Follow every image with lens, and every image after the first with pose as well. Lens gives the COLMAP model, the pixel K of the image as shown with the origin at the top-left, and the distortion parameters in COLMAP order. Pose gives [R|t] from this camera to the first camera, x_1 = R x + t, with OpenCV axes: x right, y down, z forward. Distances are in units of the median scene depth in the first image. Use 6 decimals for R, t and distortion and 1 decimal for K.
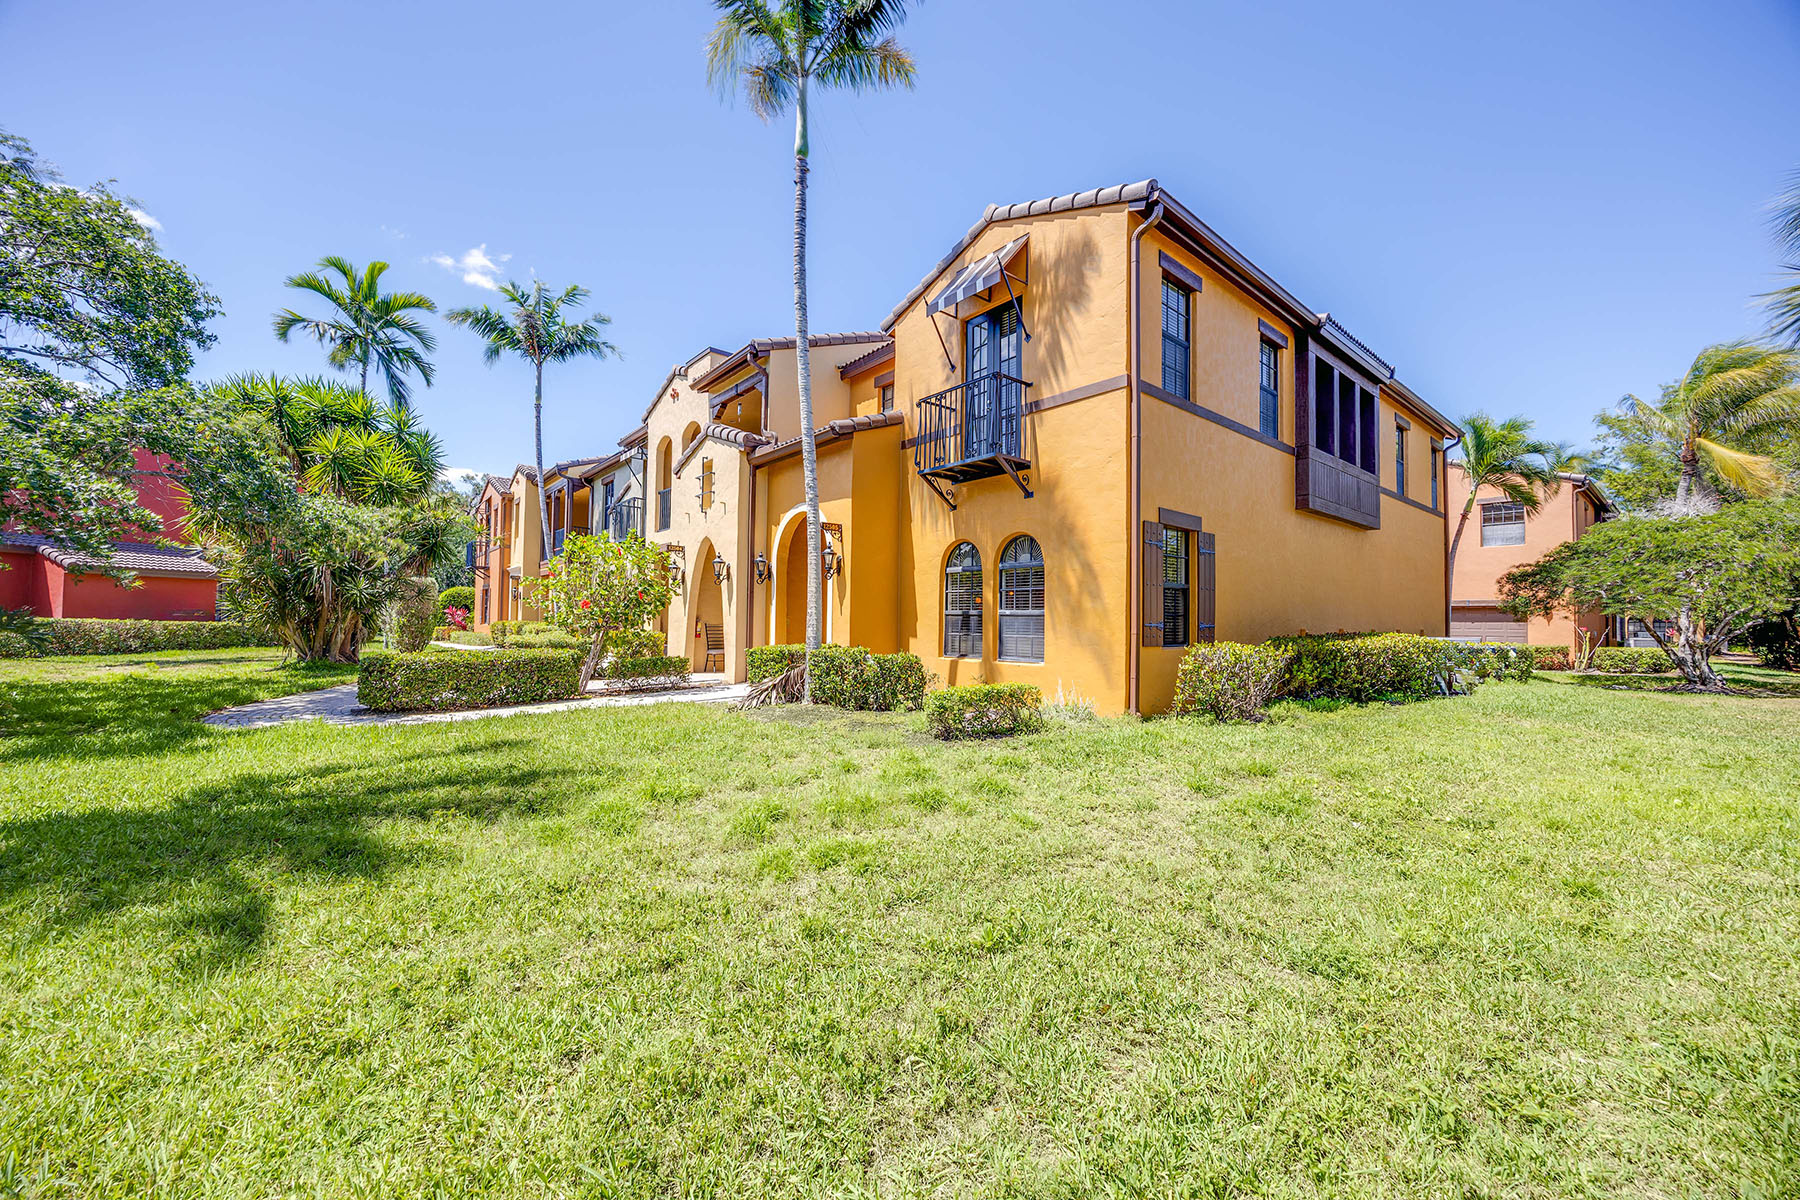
lens RADIAL K [[687.3, 0, 900.0], [0, 687.3, 600.0], [0, 0, 1]] dist [0.000737, 0.000252]
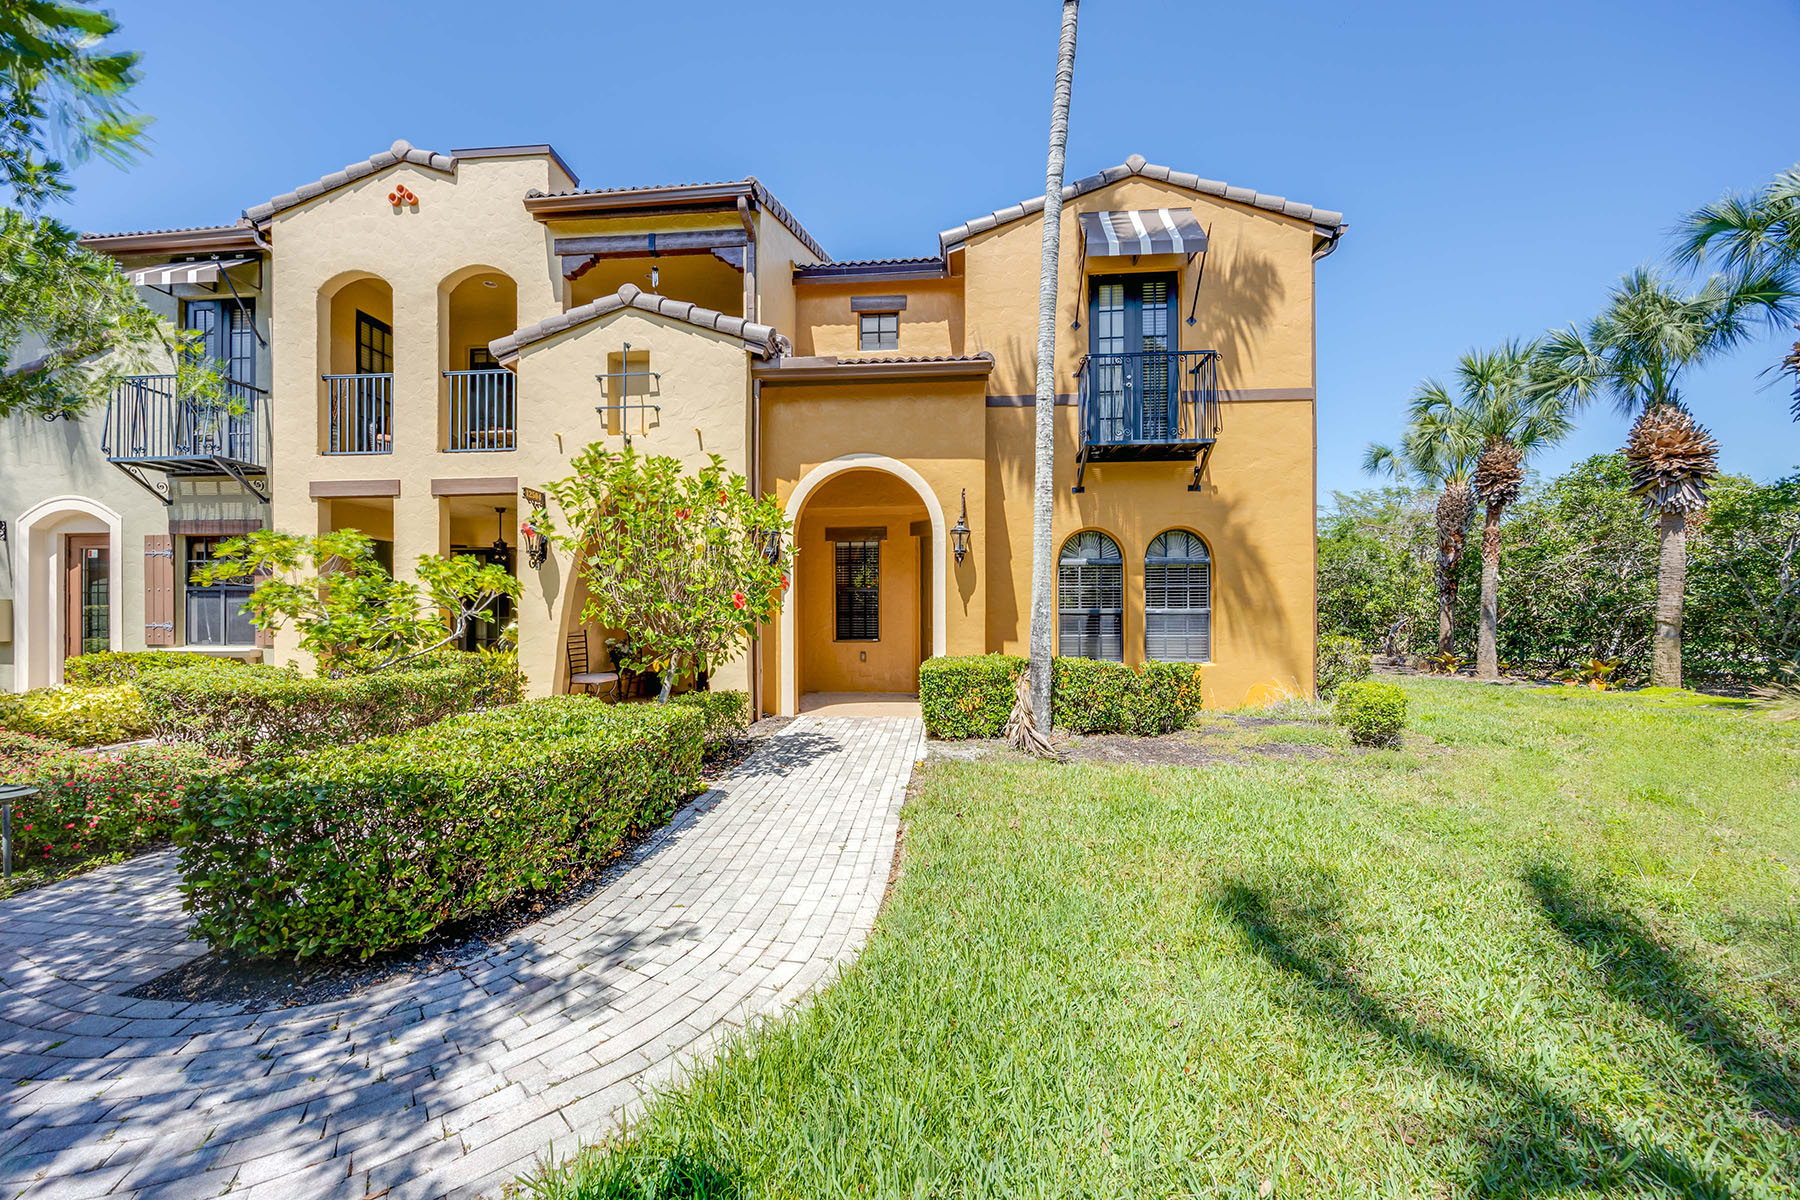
lens RADIAL K [[678.9, 0, 899.7], [0, 678.9, 646.7], [0, 0, 1]] dist [0.000026, 0.000037]
pose [[0.703406, -0.011052, 0.710702, -0.716866], [-0.015641, 0.999396, 0.031022, 0.041482], [-0.710616, -0.032937, 0.702809, 0.572730]]
